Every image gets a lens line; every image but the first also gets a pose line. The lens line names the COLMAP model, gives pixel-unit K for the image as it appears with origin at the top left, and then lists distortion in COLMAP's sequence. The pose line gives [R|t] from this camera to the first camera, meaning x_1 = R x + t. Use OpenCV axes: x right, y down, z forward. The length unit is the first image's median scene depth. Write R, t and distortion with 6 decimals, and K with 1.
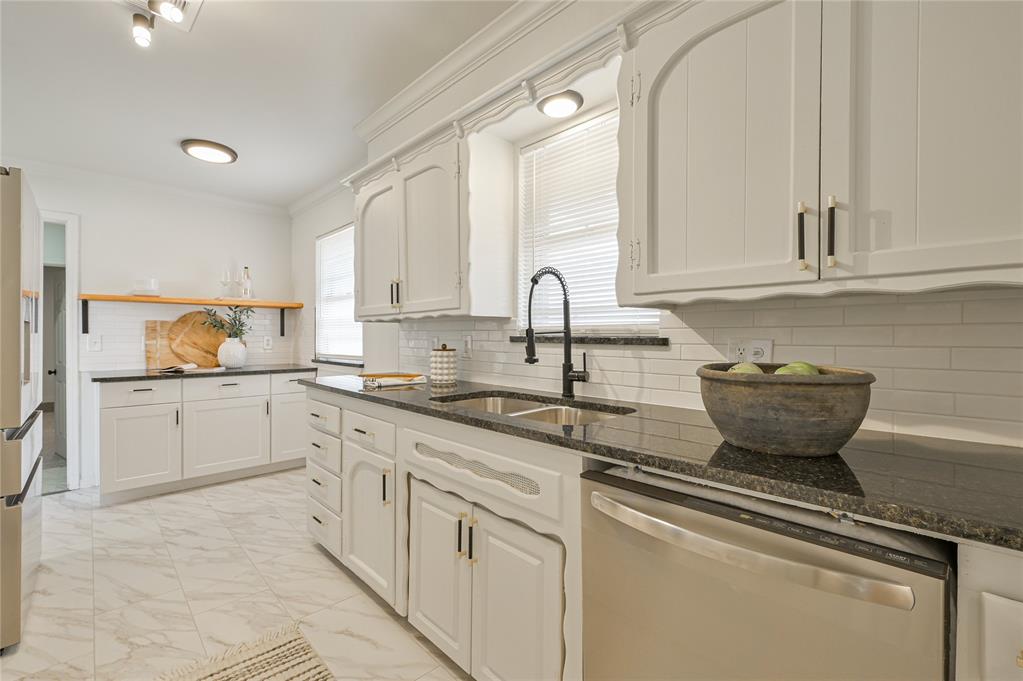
lens RADIAL K [[441.6, 0, 508.5], [0, 441.6, 339.0], [0, 0, 1]] dist [-0.001366, -0.000108]
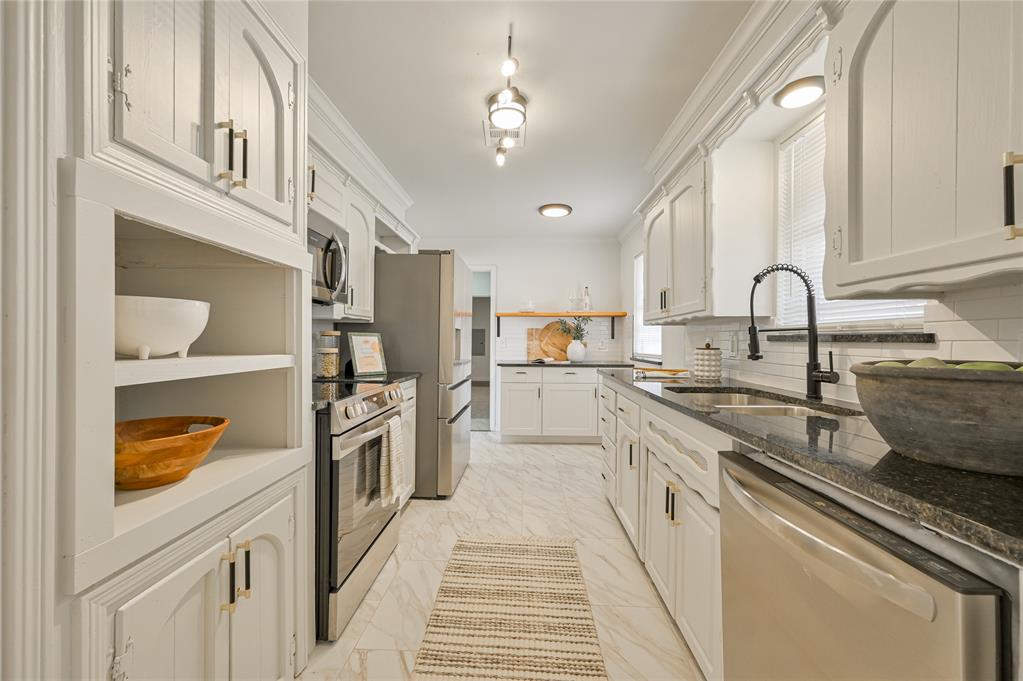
lens RADIAL K [[406.7, 0, 514.7], [0, 406.7, 338.9], [0, 0, 1]] dist [0.000333, 0.000455]
pose [[0.710759, -0.001420, -0.703434, 0.290805], [-0.007005, 0.999934, -0.009096, 0.016848], [0.703400, 0.011393, 0.710703, -0.064414]]
